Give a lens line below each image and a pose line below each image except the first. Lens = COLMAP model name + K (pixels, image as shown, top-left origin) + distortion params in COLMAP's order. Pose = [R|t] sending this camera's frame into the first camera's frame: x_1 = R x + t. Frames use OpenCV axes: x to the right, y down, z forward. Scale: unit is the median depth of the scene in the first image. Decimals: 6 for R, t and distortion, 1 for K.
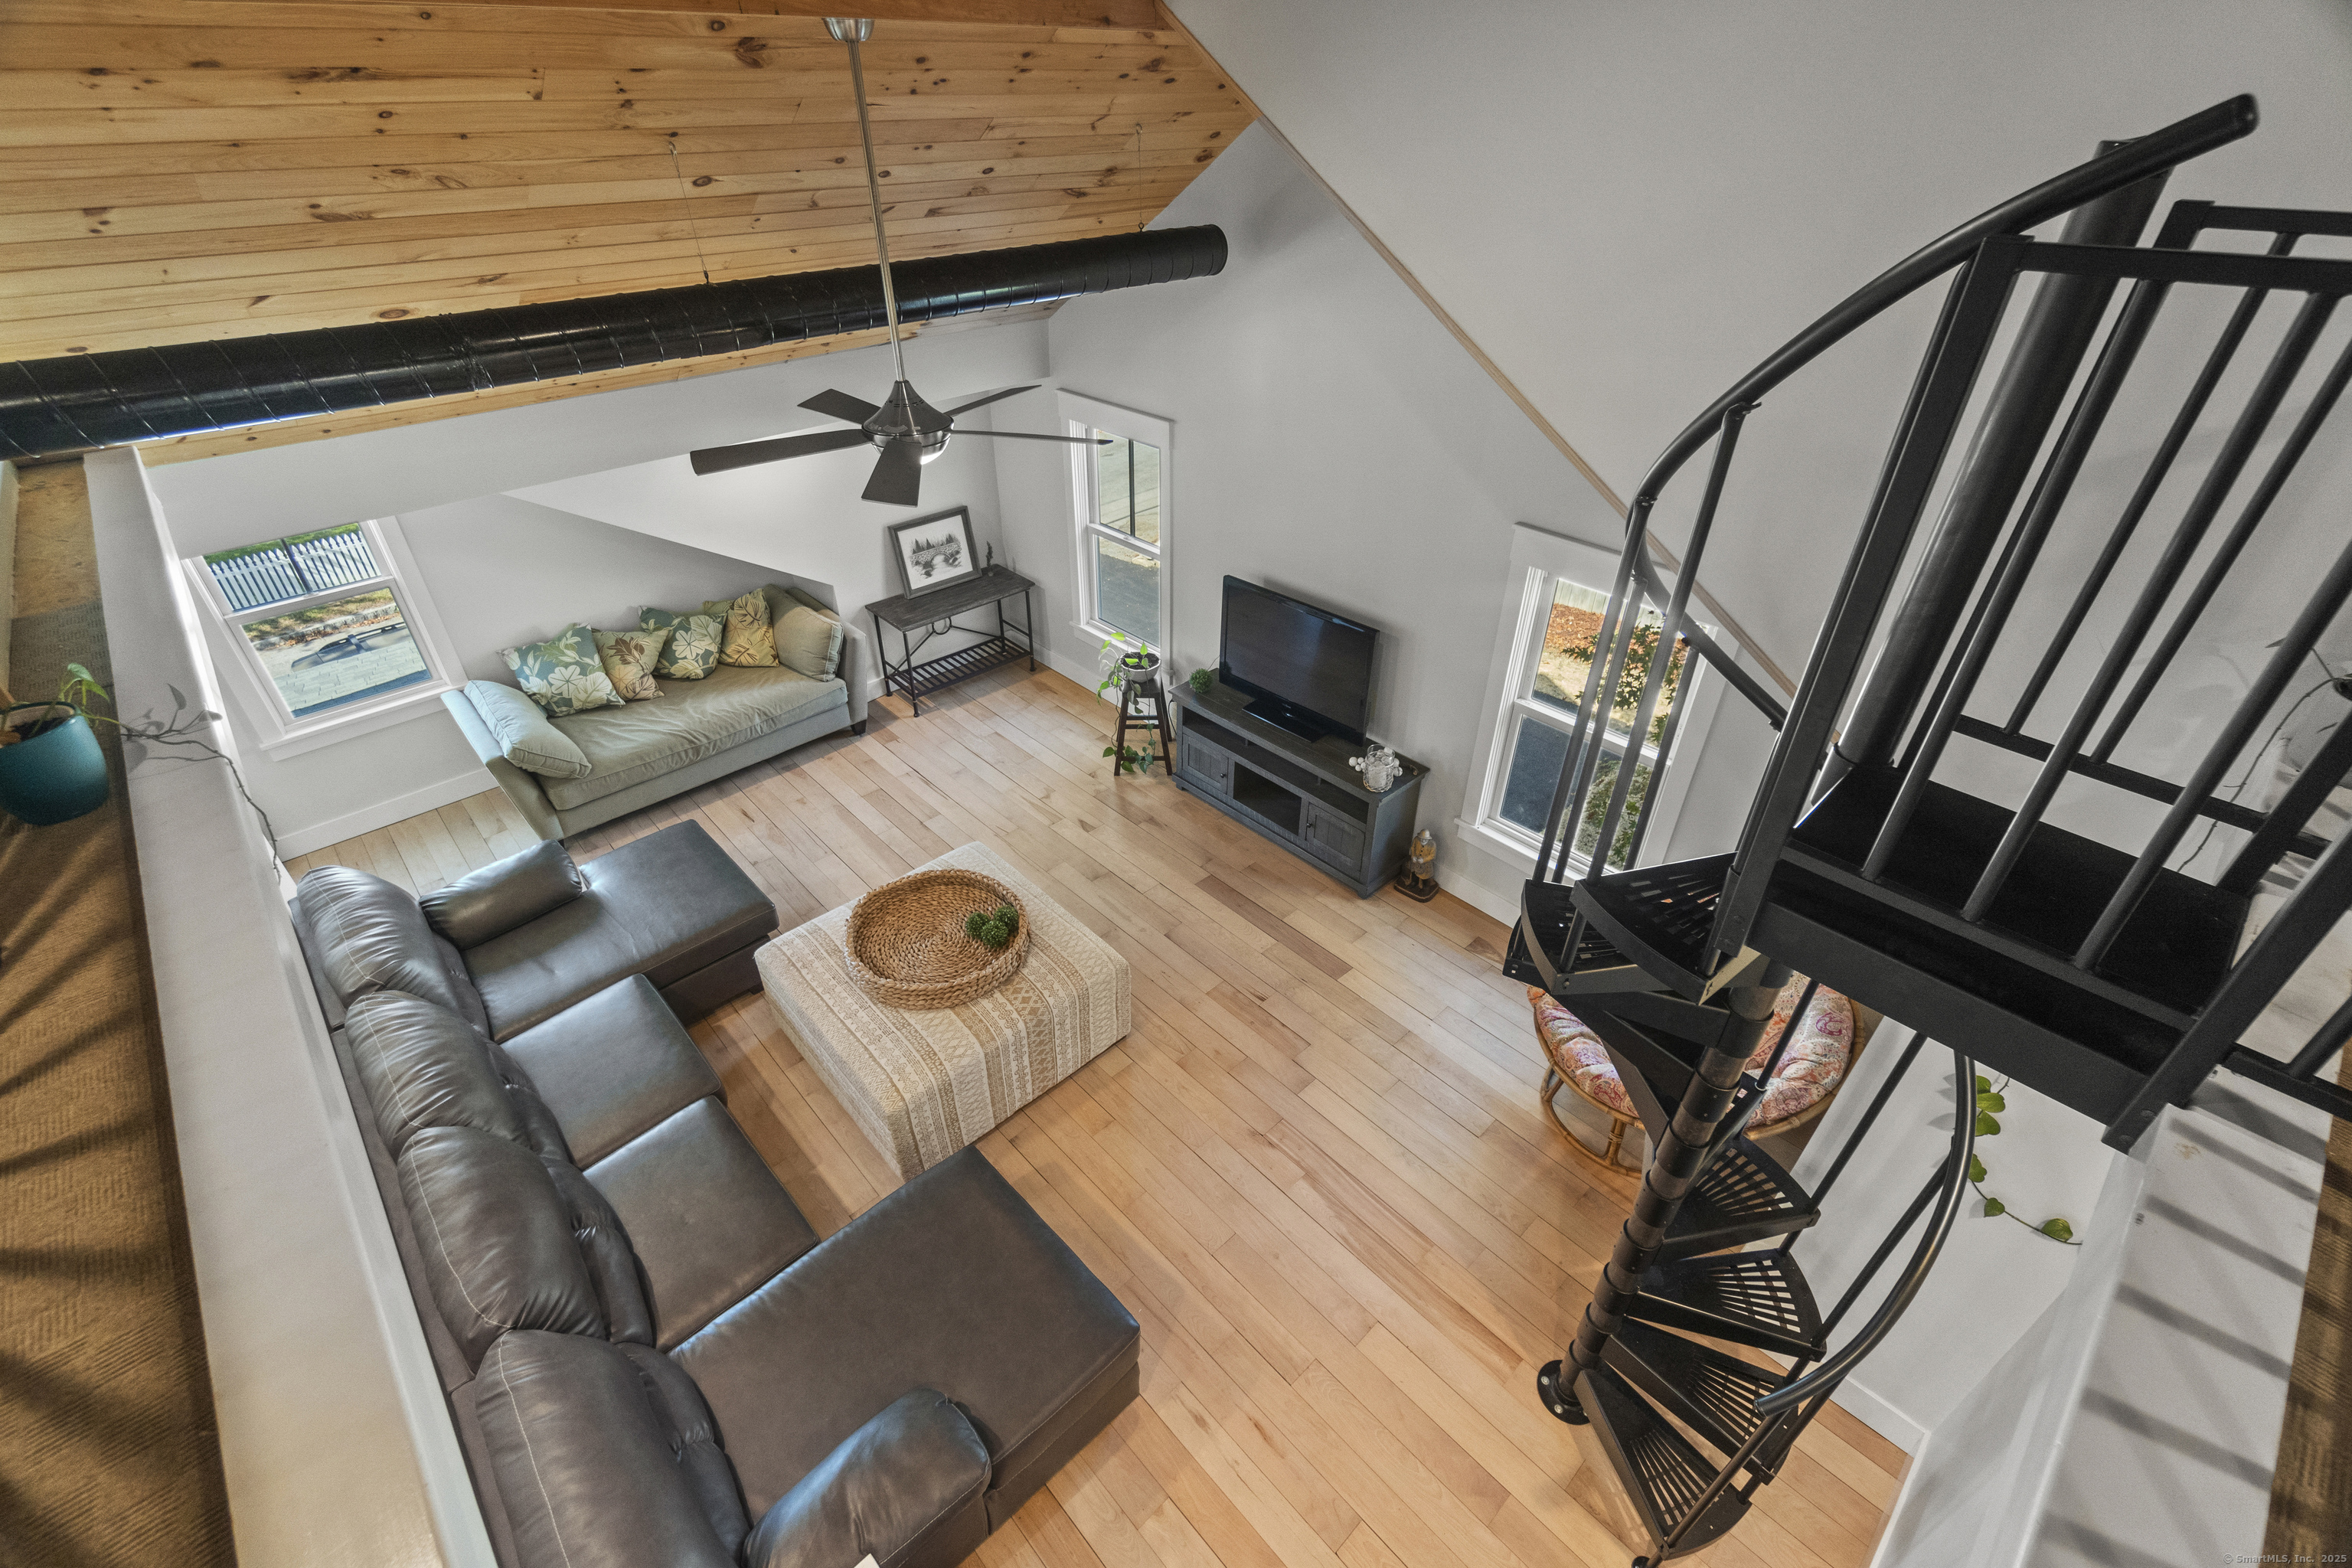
lens RADIAL K [[1026.3, 0, 1176.0], [0, 1026.3, 784.0], [0, 0, 1]] dist [0.002838, 0.000207]
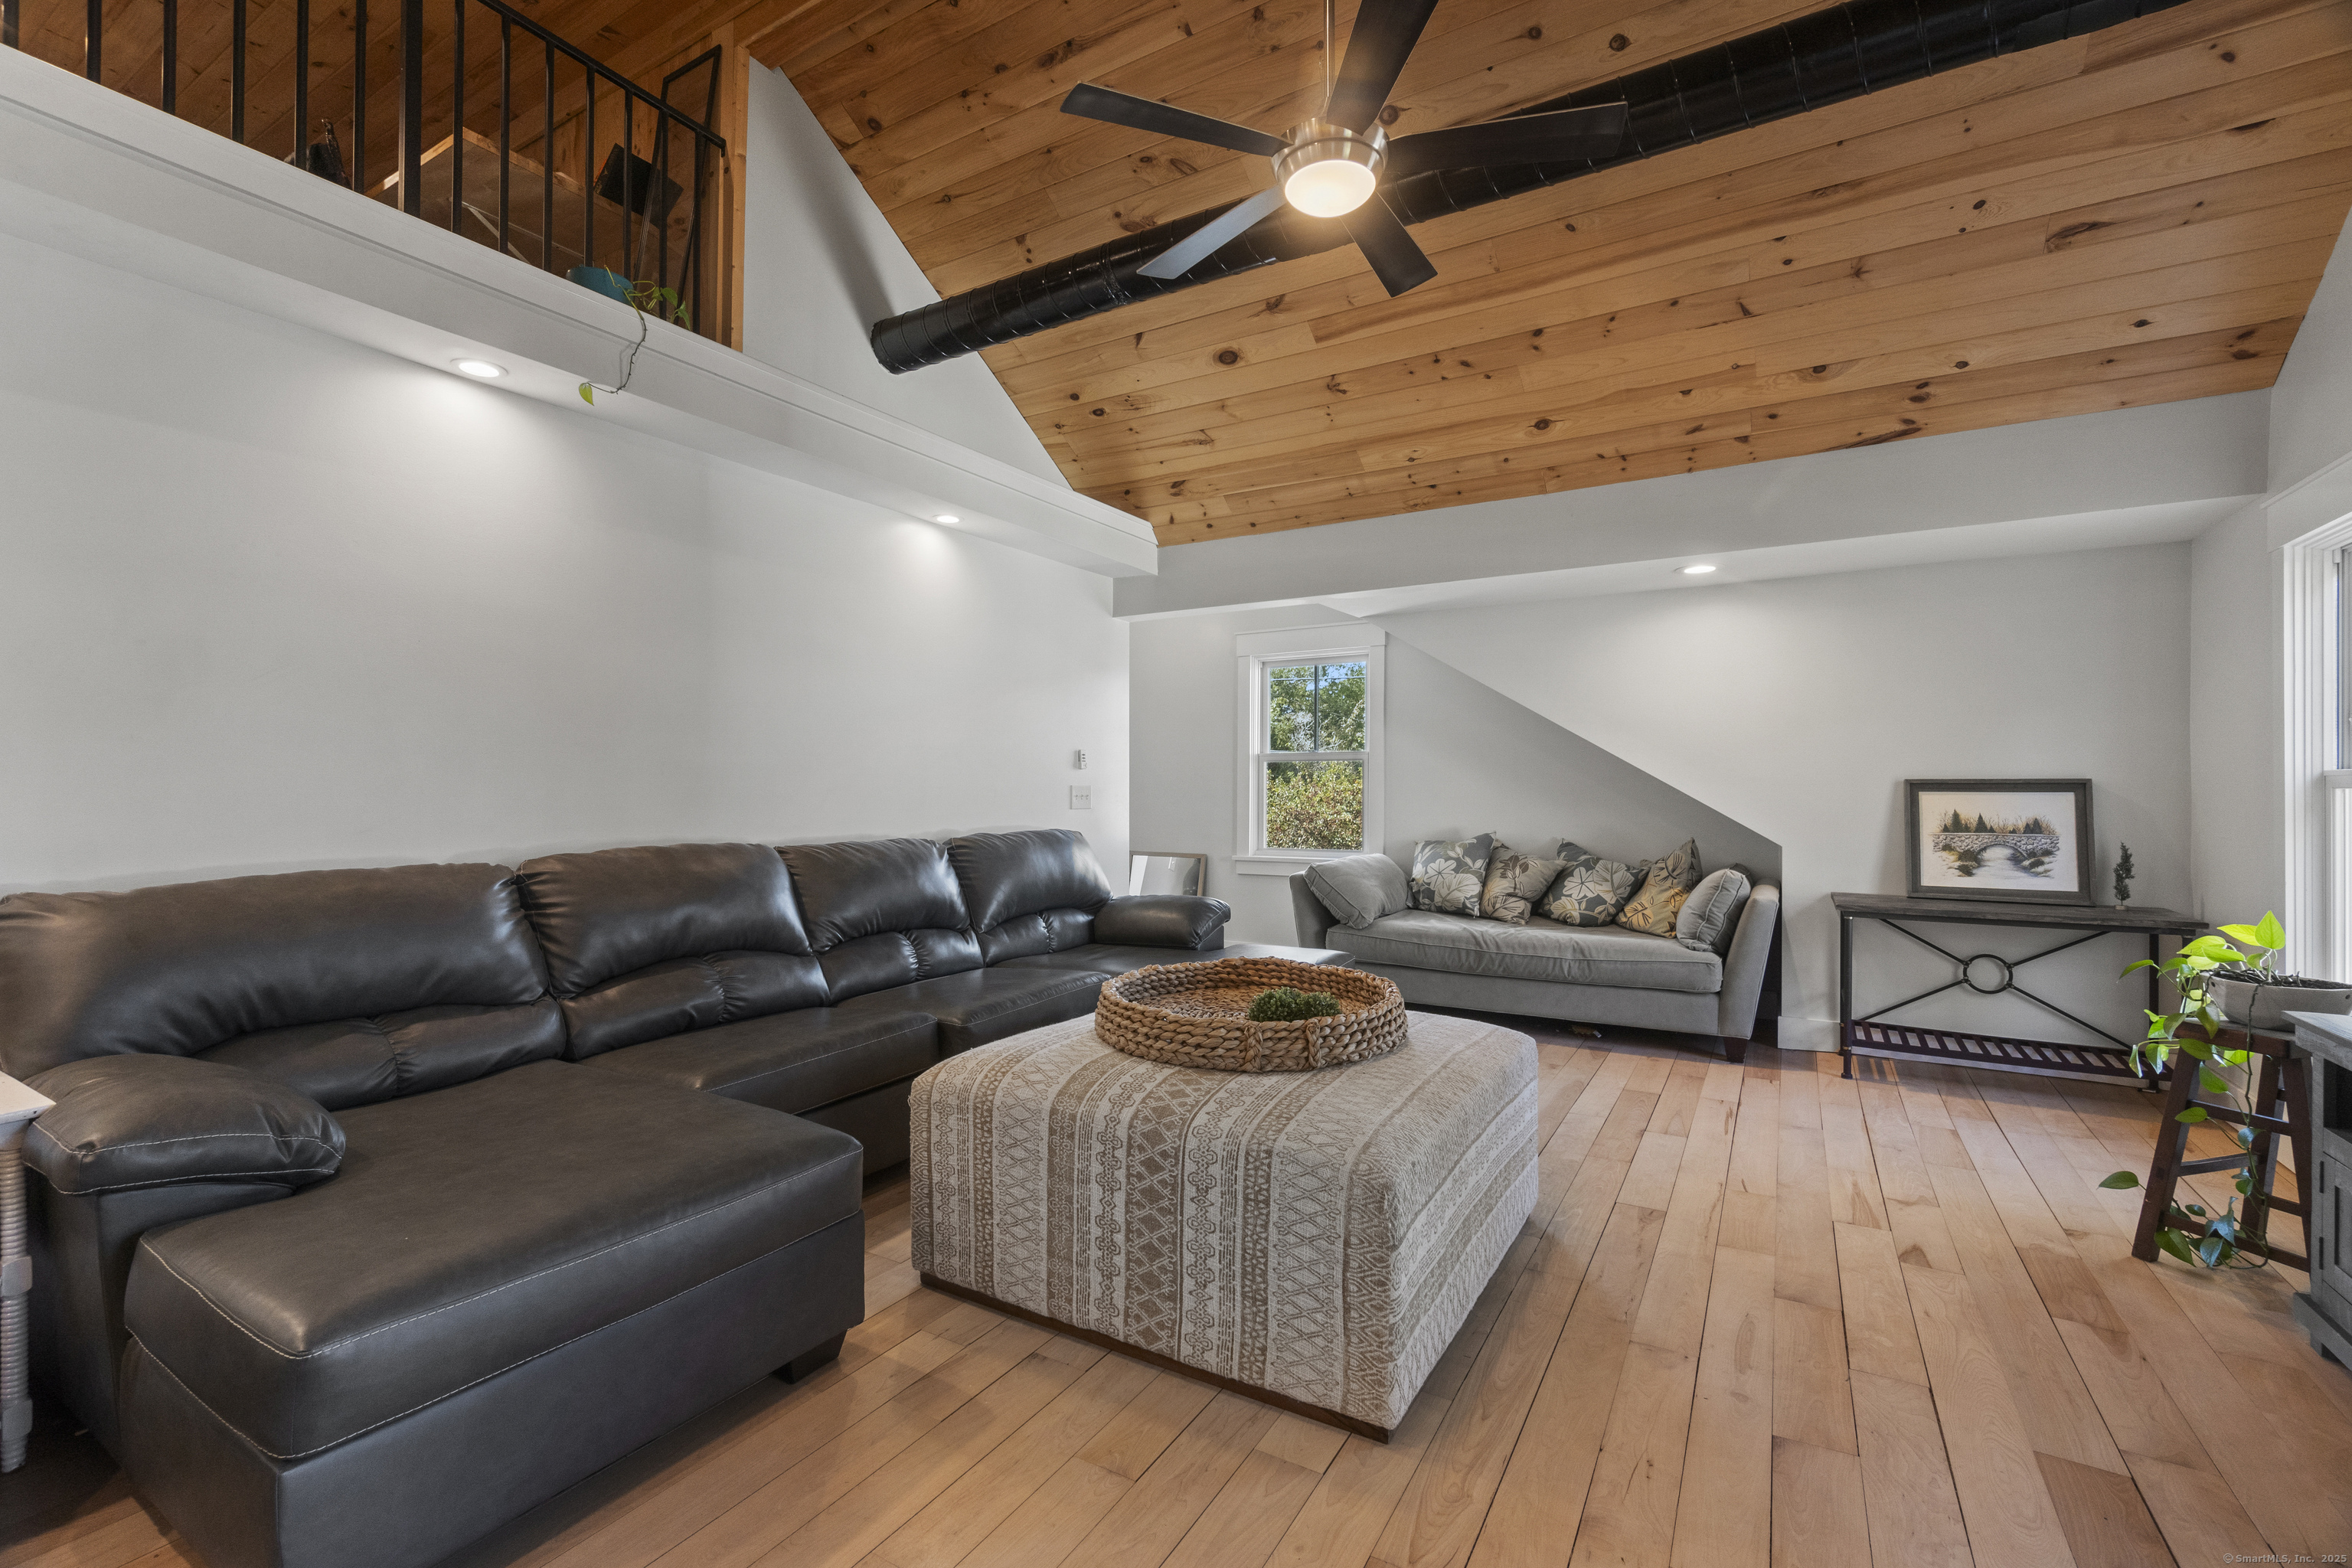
lens RADIAL K [[1026.3, 0, 1176.0], [0, 1026.3, 784.0], [0, 0, 1]] dist [0.002838, 0.000207]
pose [[0.271974, -0.012026, -0.962230, 0.220556], [-0.548724, 0.819490, -0.165338, 0.109734], [0.790526, 0.572967, 0.216281, 0.519608]]
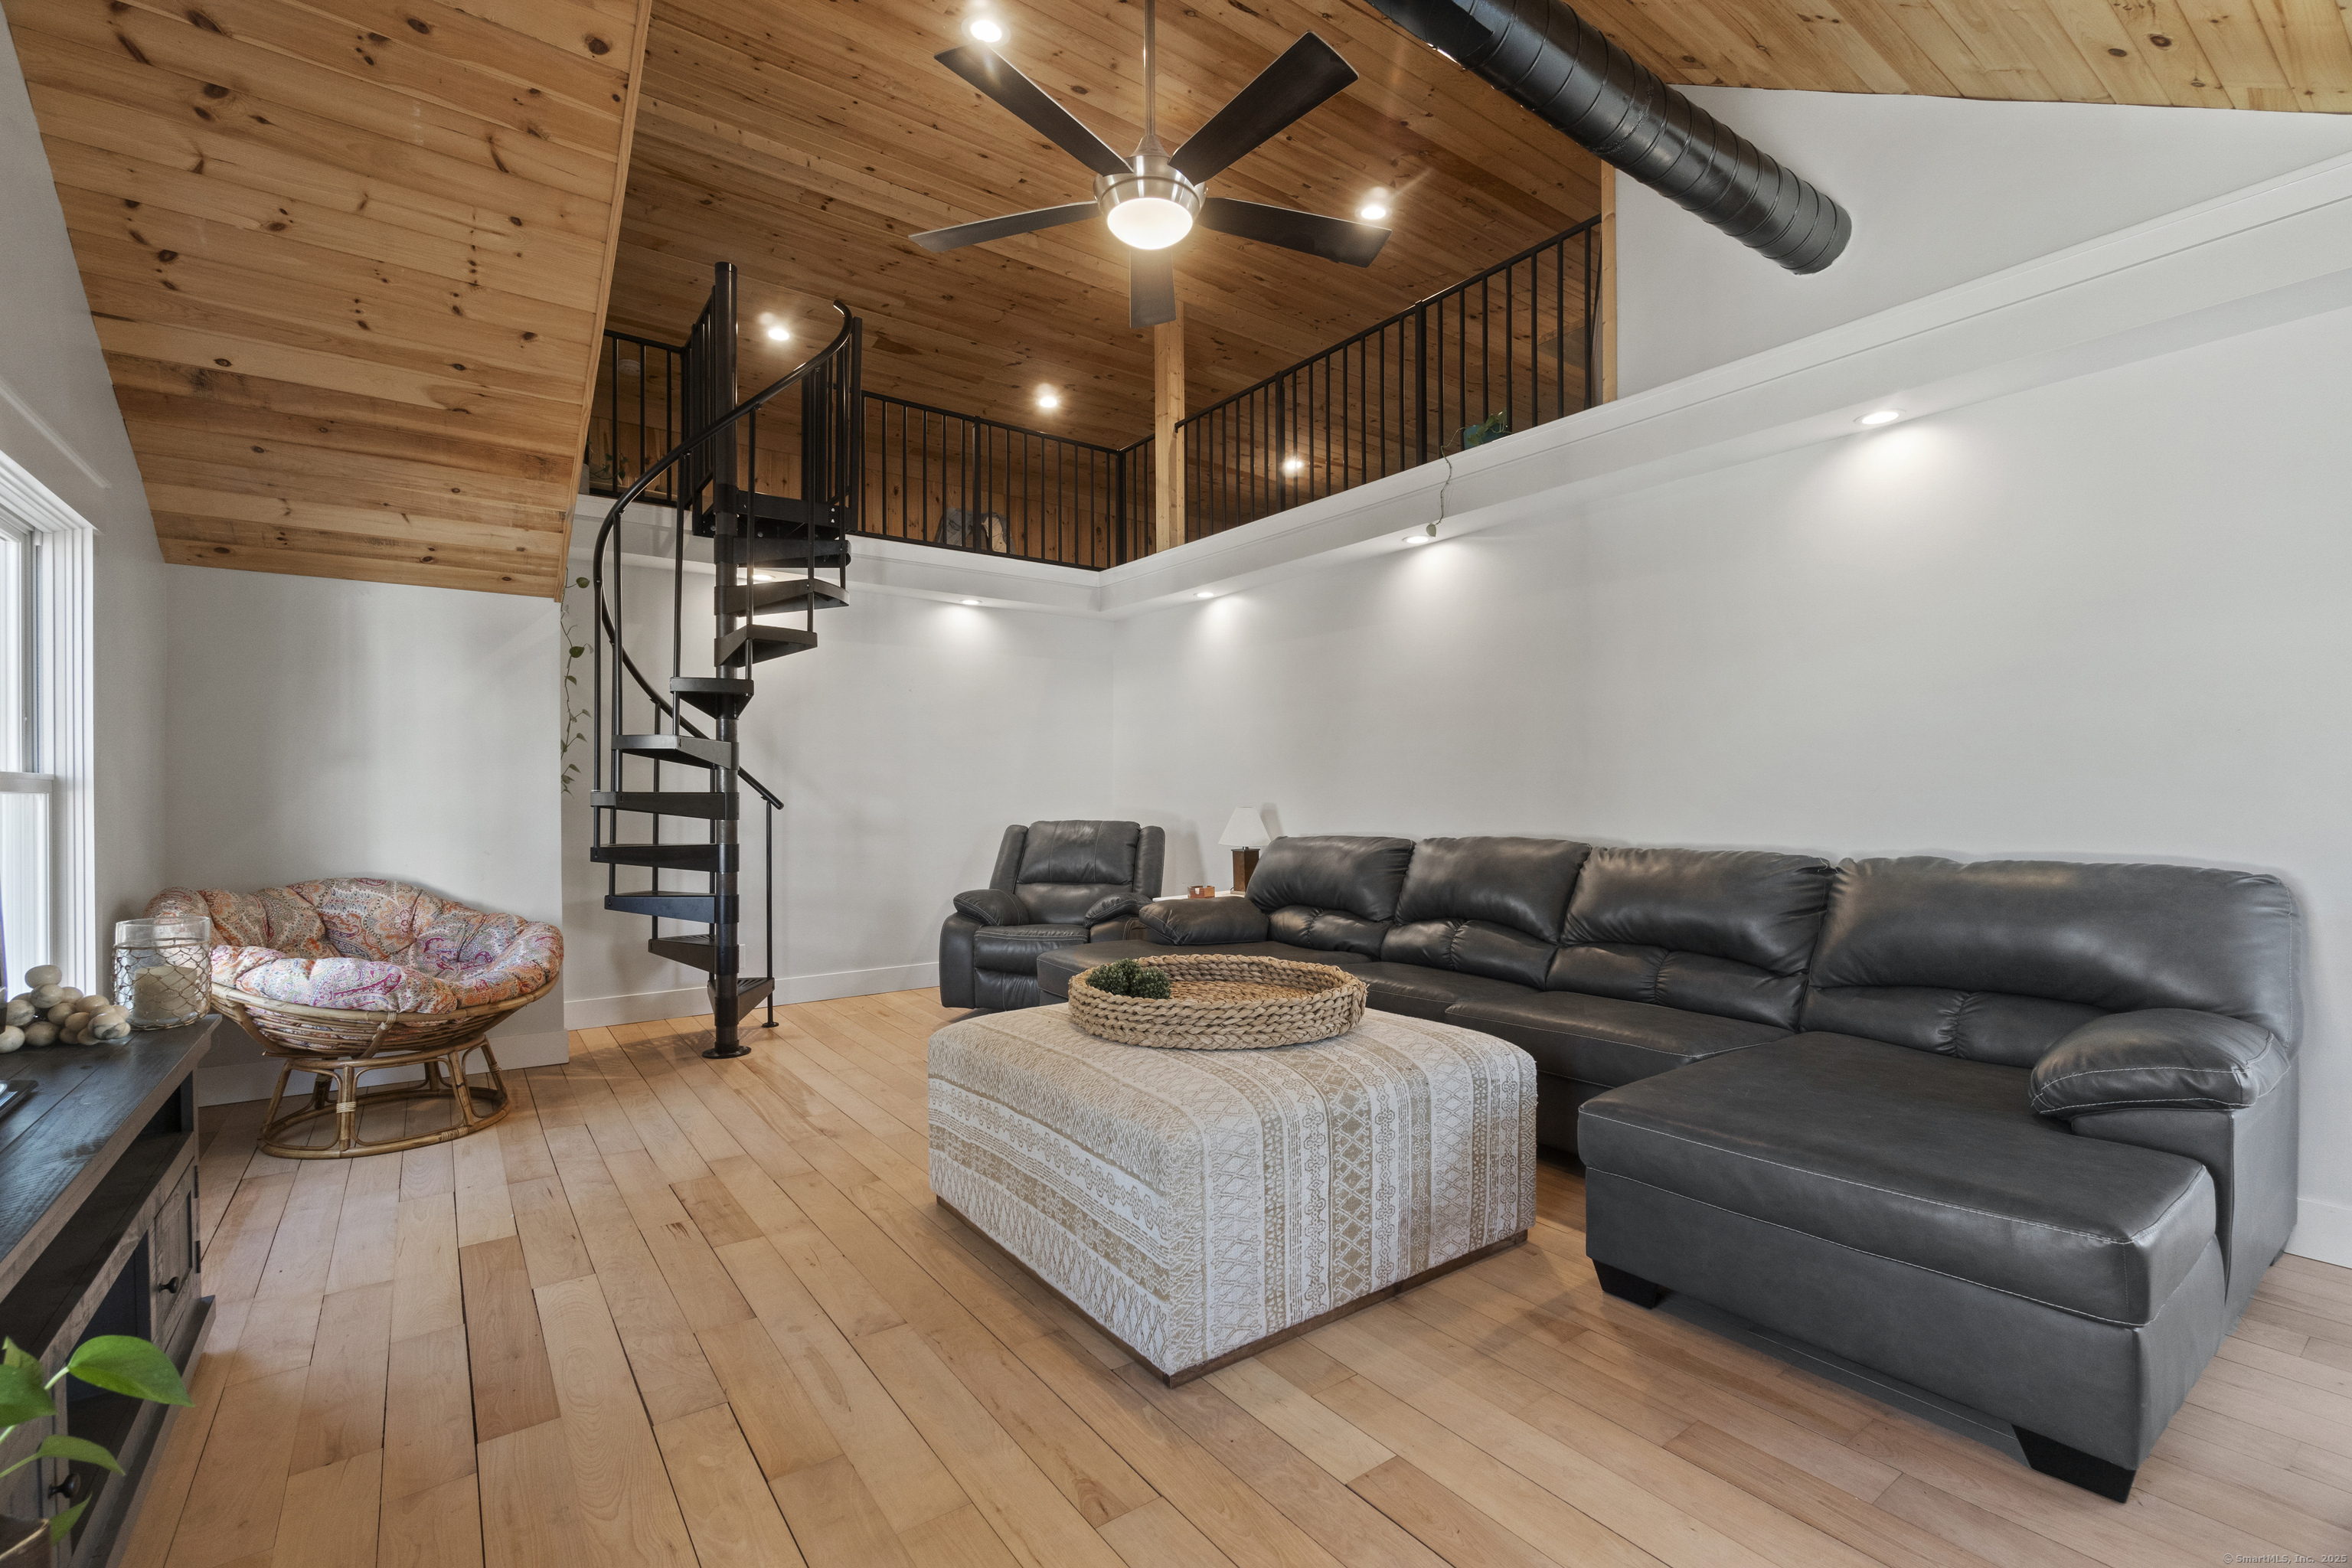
lens RADIAL K [[1026.3, 0, 1176.0], [0, 1026.3, 784.0], [0, 0, 1]] dist [0.002838, 0.000207]
pose [[-0.991916, -0.004531, 0.126814, -0.199912], [0.067758, 0.826056, 0.559500, -0.221729], [-0.107290, 0.563570, -0.819071, 0.988565]]
